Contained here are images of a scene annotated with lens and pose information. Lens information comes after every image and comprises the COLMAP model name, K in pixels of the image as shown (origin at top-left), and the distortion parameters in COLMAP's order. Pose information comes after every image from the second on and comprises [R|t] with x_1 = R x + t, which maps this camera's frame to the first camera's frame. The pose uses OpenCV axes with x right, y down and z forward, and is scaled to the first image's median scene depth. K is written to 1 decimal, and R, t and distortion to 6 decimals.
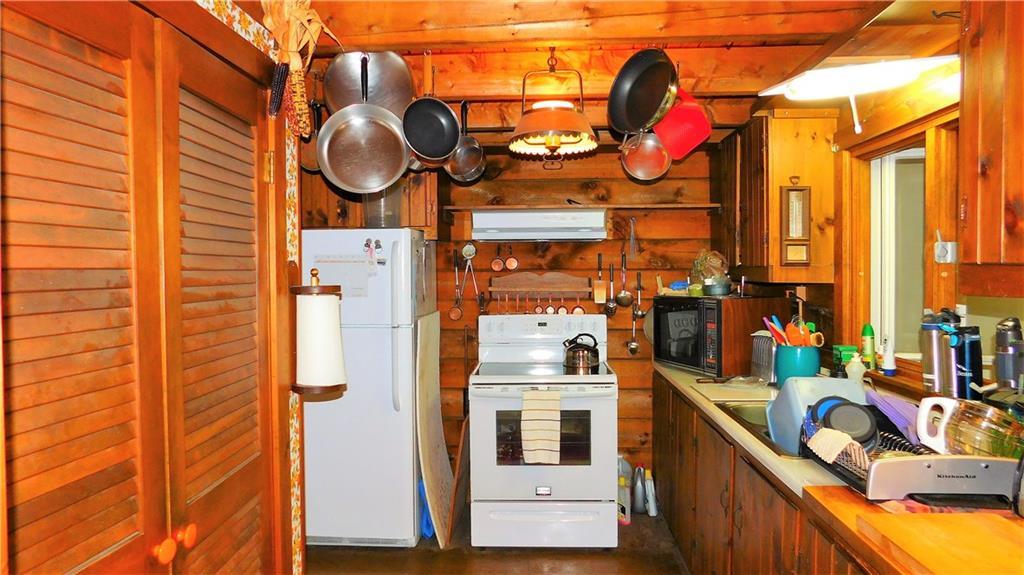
lens RADIAL K [[675.0, 0, 510.6], [0, 675.0, 285.0], [0, 0, 1]] dist [-0.074330, 0.059153]
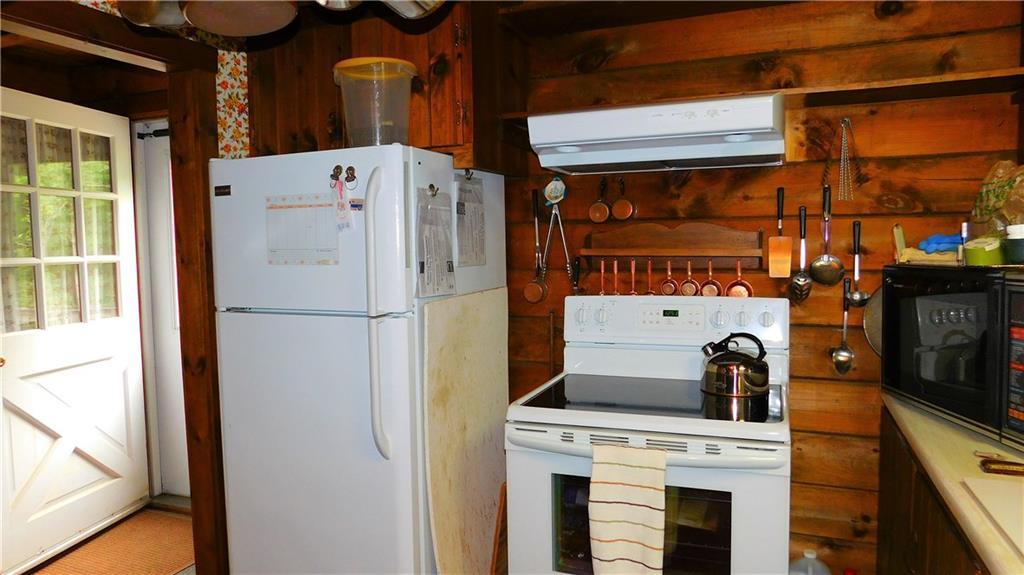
lens RADIAL K [[675.0, 0, 510.6], [0, 675.0, 285.0], [0, 0, 1]] dist [-0.074330, 0.059153]
pose [[0.944169, 0.012952, -0.329208, 0.111301], [0.001957, 0.998989, 0.044916, 0.008523], [0.329456, -0.043053, 0.943189, 0.432851]]
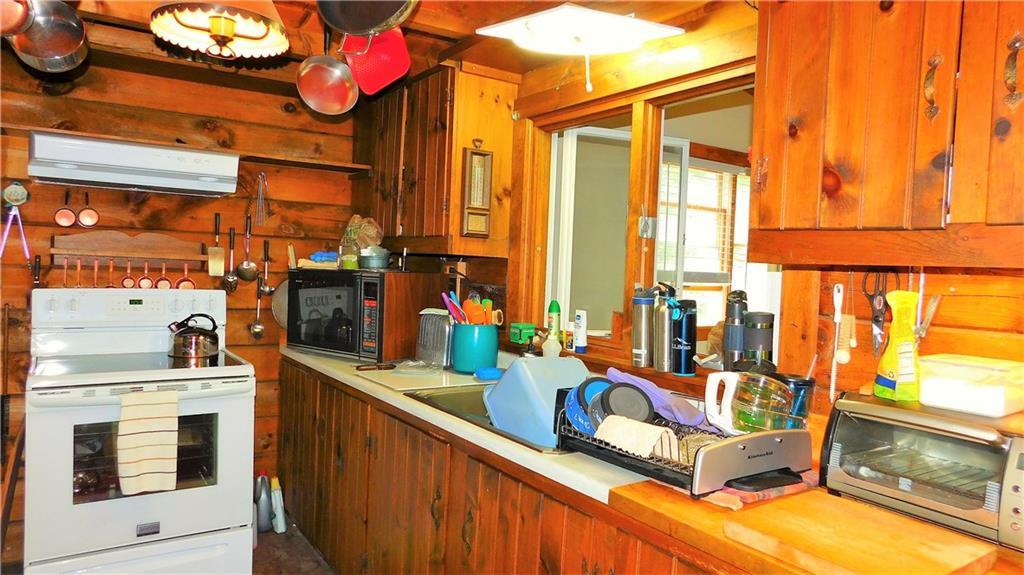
lens RADIAL K [[675.0, 0, 510.6], [0, 675.0, 285.0], [0, 0, 1]] dist [-0.074330, 0.059153]
pose [[0.796128, 0.020457, 0.604782, -0.069100], [-0.033045, 0.999407, 0.009694, 0.019845], [-0.604225, -0.027703, 0.796332, 0.177825]]
